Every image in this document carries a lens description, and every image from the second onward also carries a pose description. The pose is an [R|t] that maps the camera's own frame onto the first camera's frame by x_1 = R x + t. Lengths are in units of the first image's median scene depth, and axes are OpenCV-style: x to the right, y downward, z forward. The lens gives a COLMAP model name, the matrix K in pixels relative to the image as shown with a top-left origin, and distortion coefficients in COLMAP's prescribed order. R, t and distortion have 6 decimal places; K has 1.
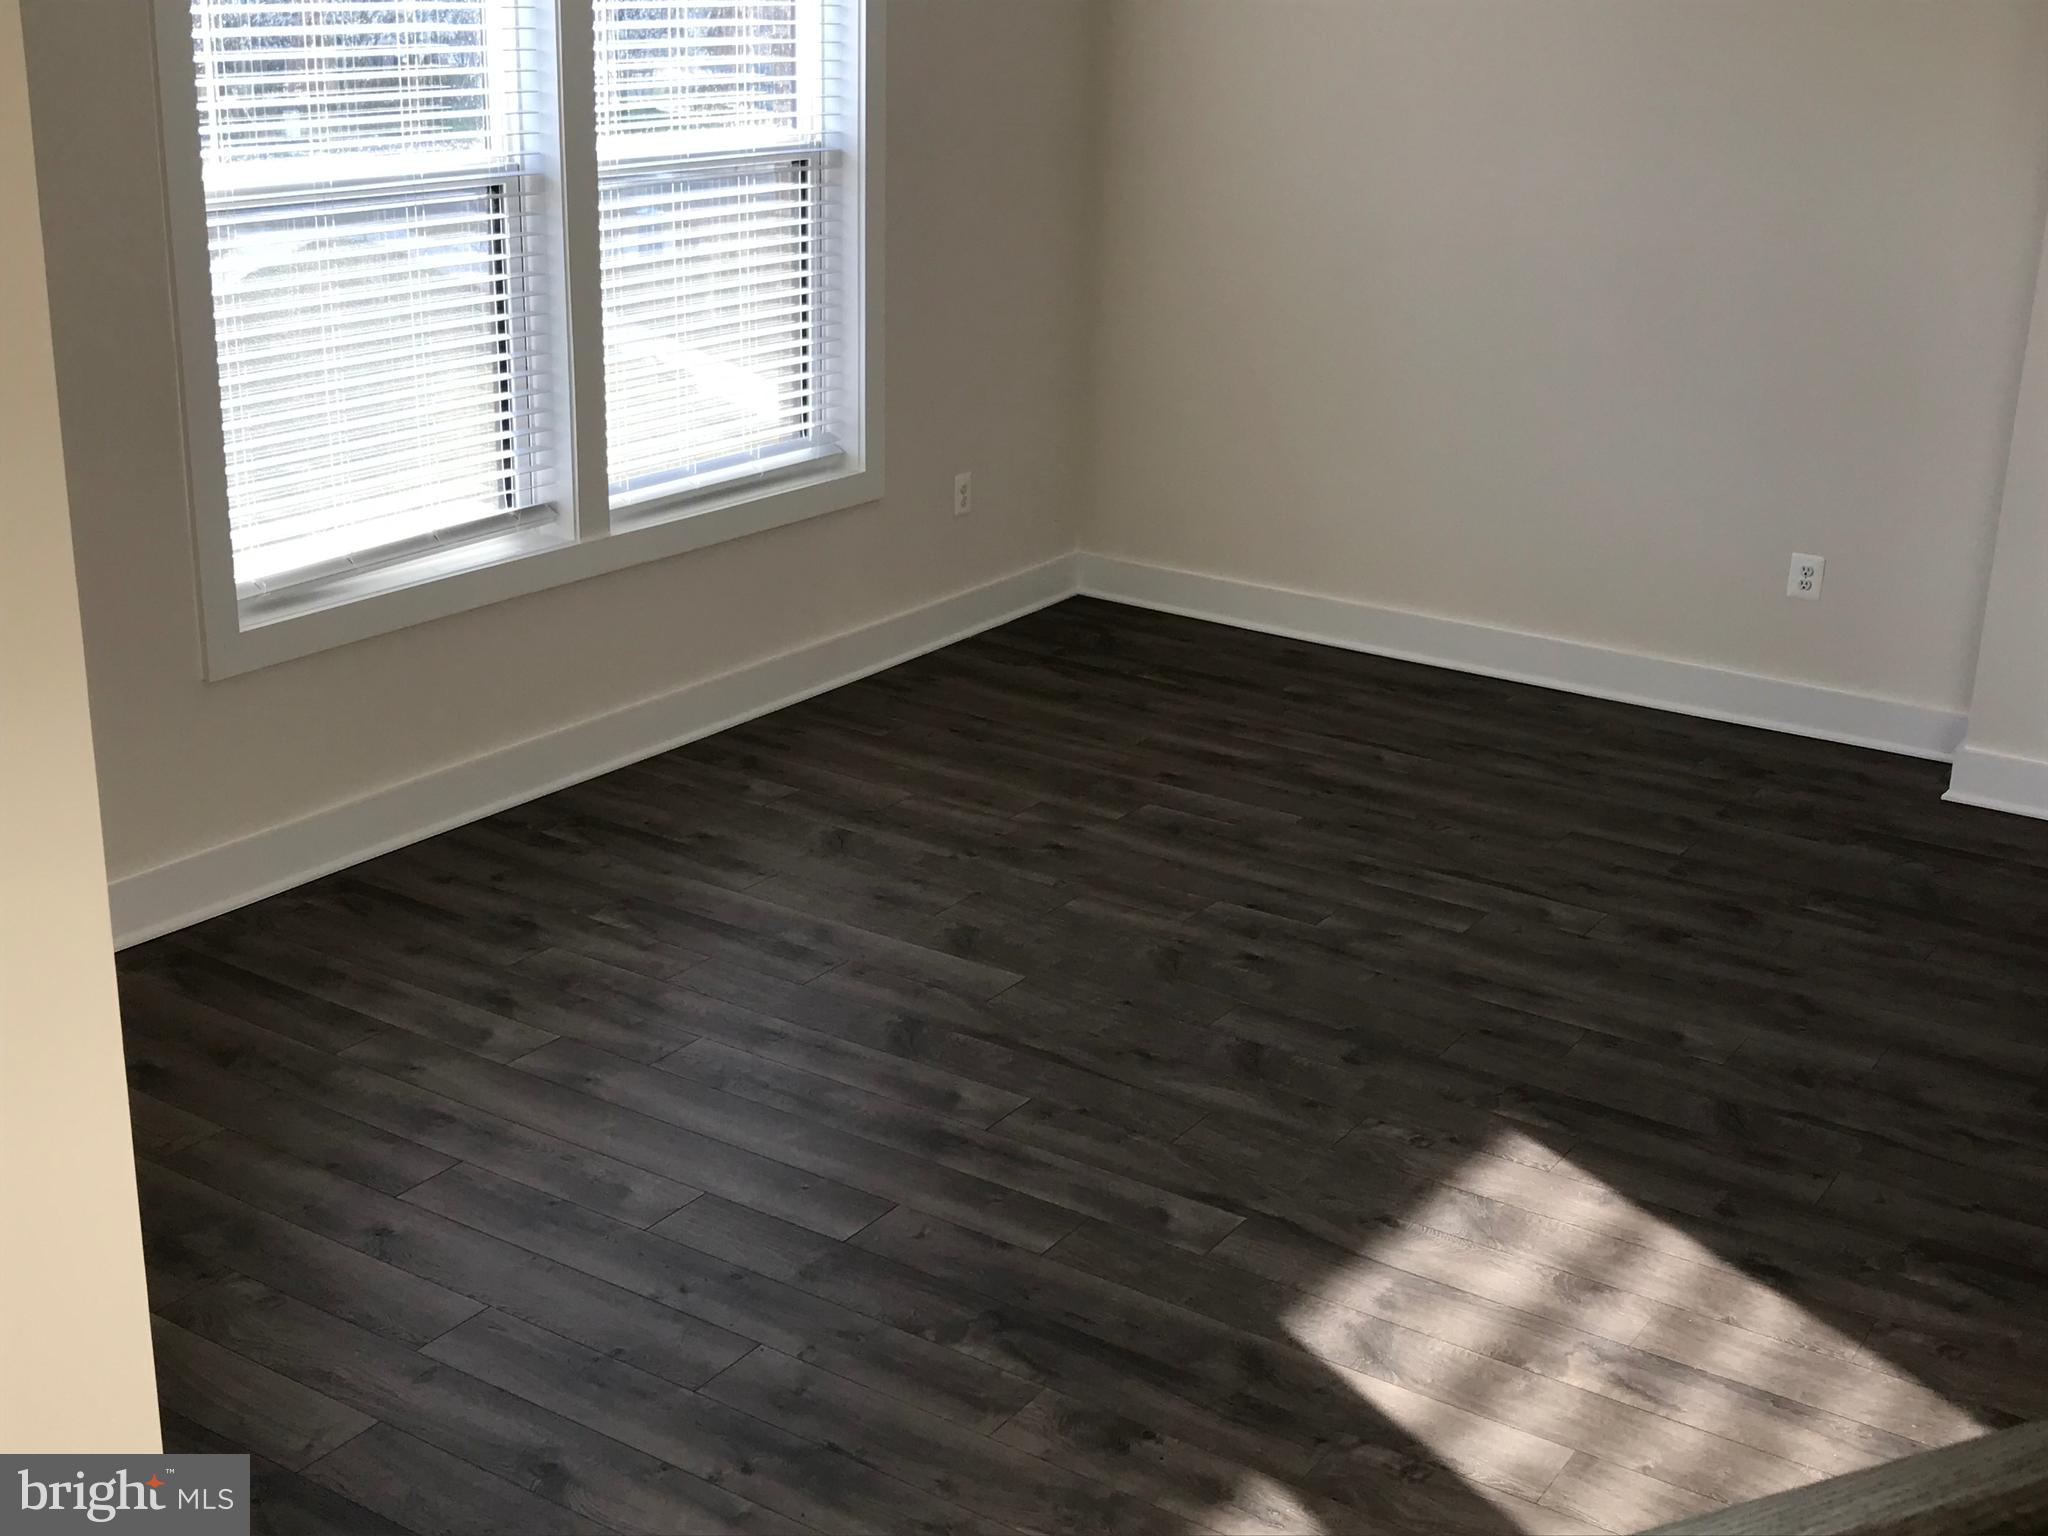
lens RADIAL K [[2442.3, 0, 1021.3], [0, 2442.3, 765.5], [0, 0, 1]] dist [-0.035370, -0.008629]
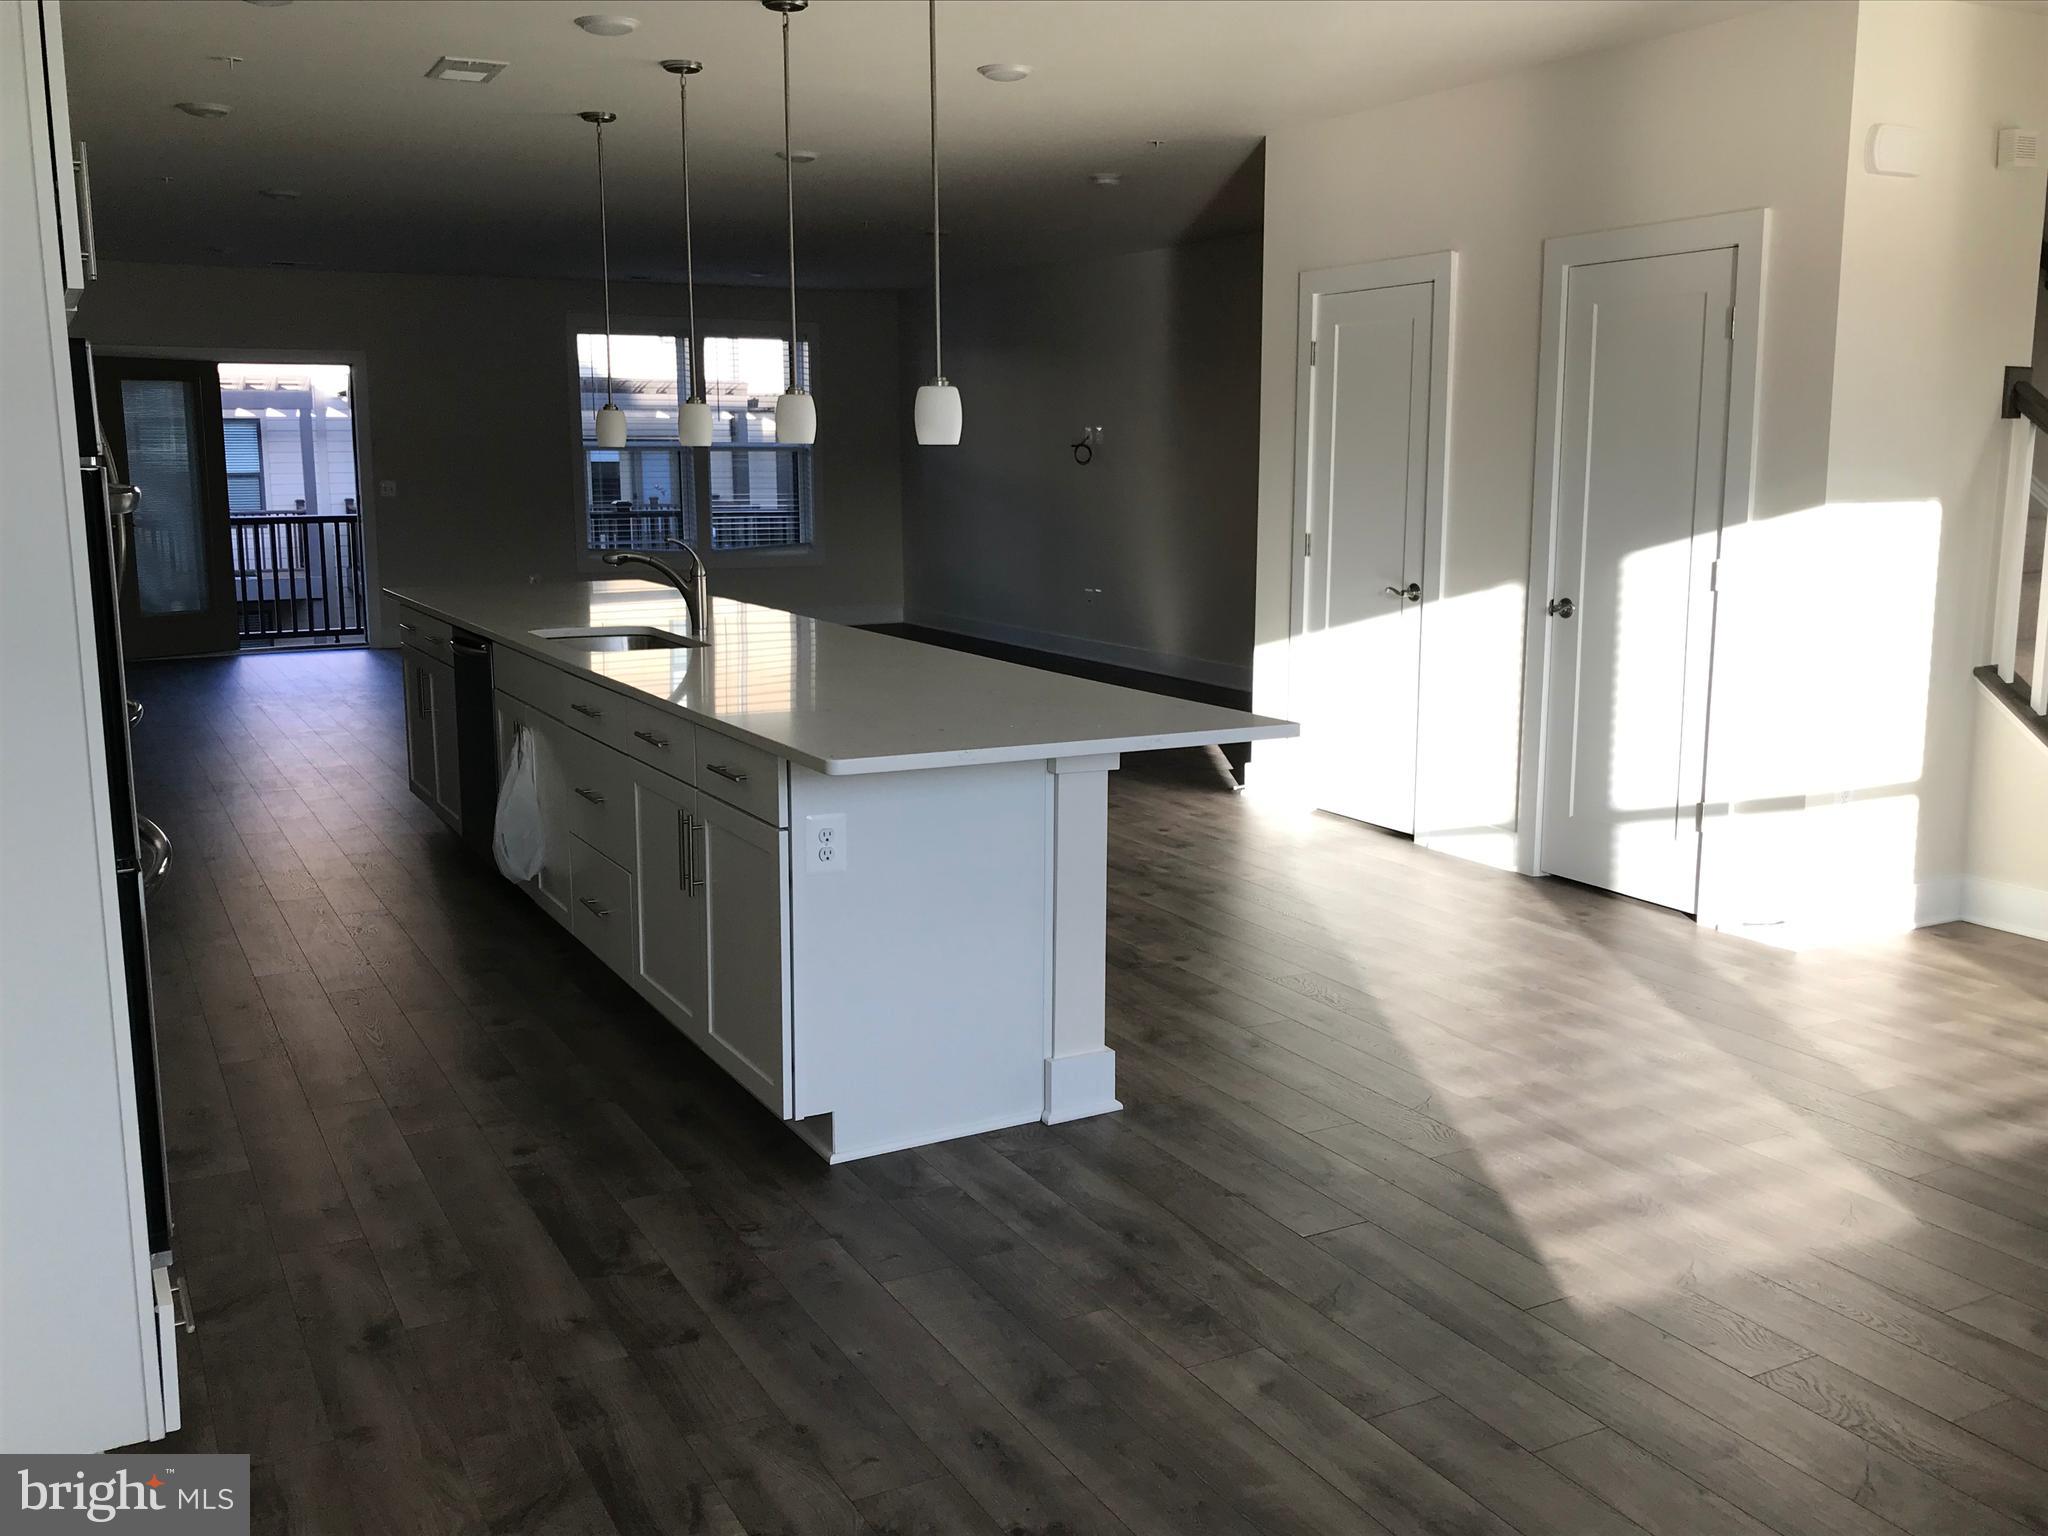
lens RADIAL K [[1857.7, 0, 1027.2], [0, 1857.7, 769.1], [0, 0, 1]] dist [-0.035203, 0.067749]
pose [[-0.886121, -0.104048, 0.451624, 0.082793], [0.127787, 0.881845, 0.453893, -0.339490], [-0.445489, 0.459916, -0.768126, 1.353954]]
